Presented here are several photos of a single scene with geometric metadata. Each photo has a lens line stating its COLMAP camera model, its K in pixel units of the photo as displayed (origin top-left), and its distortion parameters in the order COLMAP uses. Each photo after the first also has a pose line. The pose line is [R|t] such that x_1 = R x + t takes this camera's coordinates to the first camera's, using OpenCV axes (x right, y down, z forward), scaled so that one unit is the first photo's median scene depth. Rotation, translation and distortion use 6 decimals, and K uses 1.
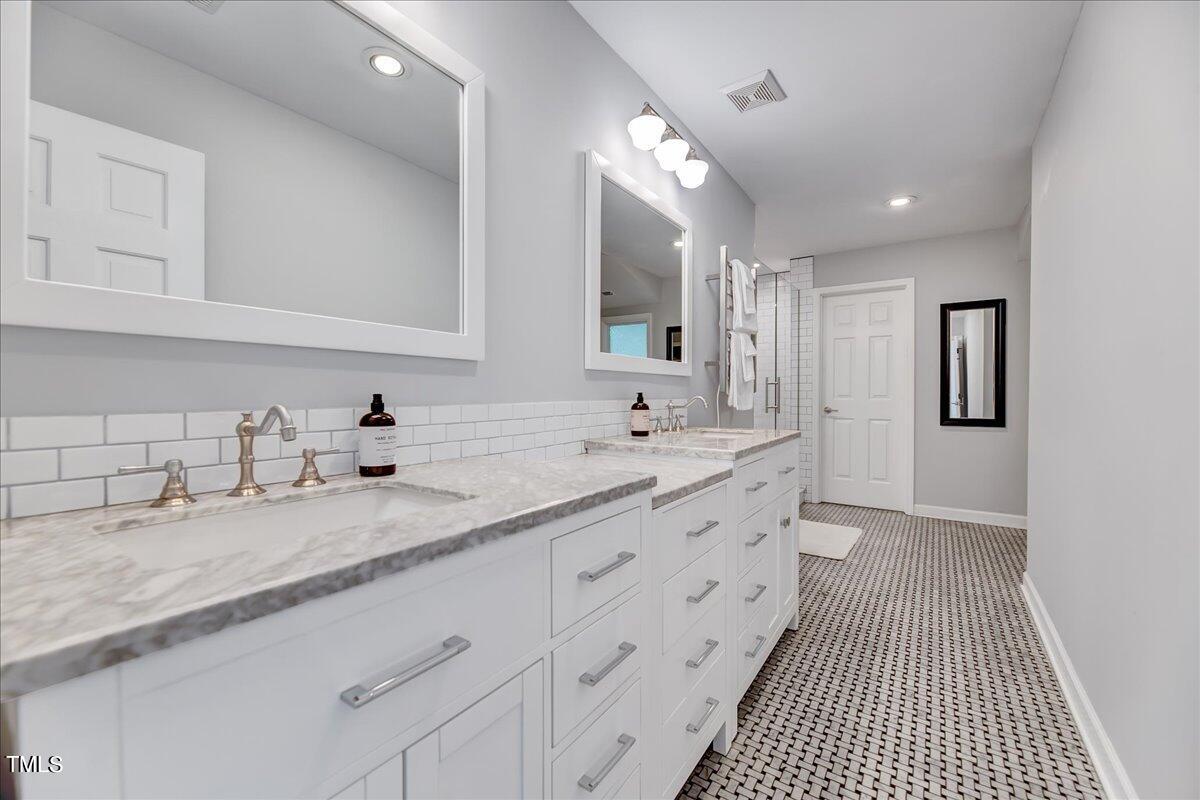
lens RADIAL K [[491.8, 0, 599.5], [0, 491.8, 394.6], [0, 0, 1]] dist [-0.001105, -0.000294]
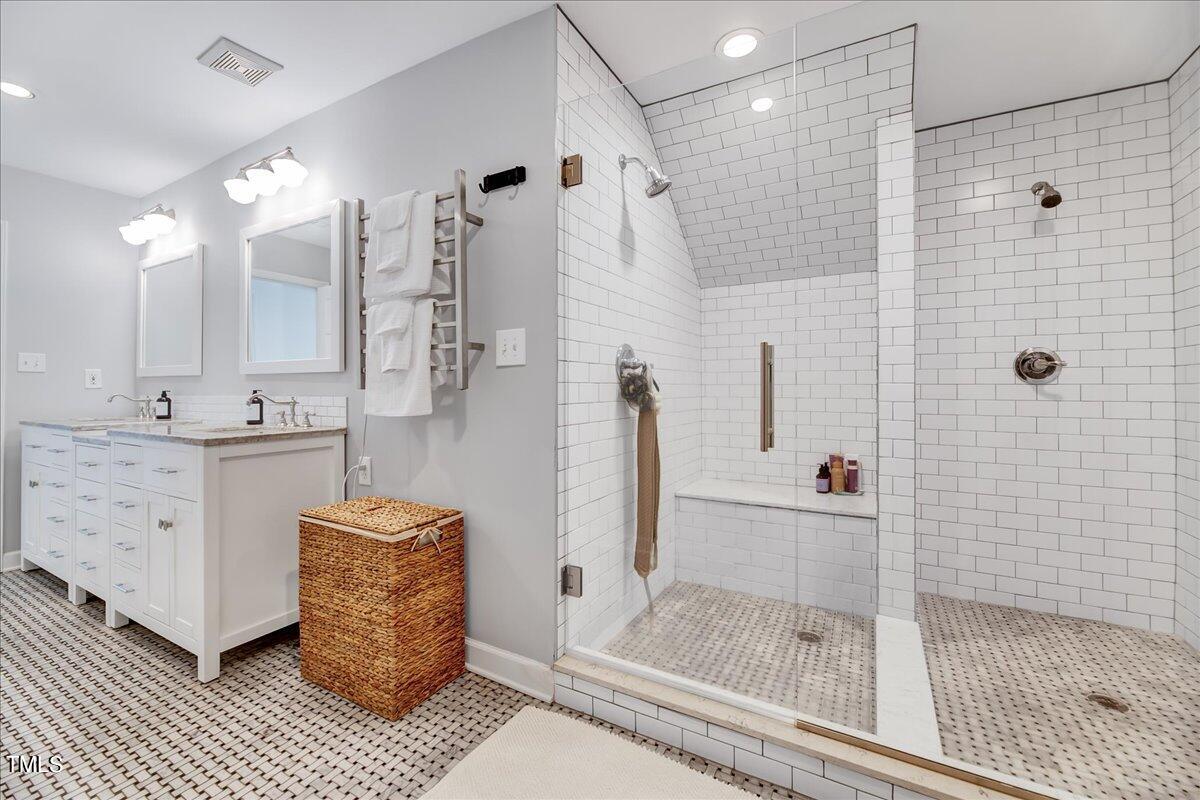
lens RADIAL K [[491.8, 0, 597.2], [0, 491.8, 389.0], [0, 0, 1]] dist [-0.001105, -0.000294]
pose [[0.086650, 0.000842, -0.996238, 1.679807], [-0.010469, 0.999945, -0.000066, -0.024732], [0.996184, 0.010435, 0.086654, 2.084179]]
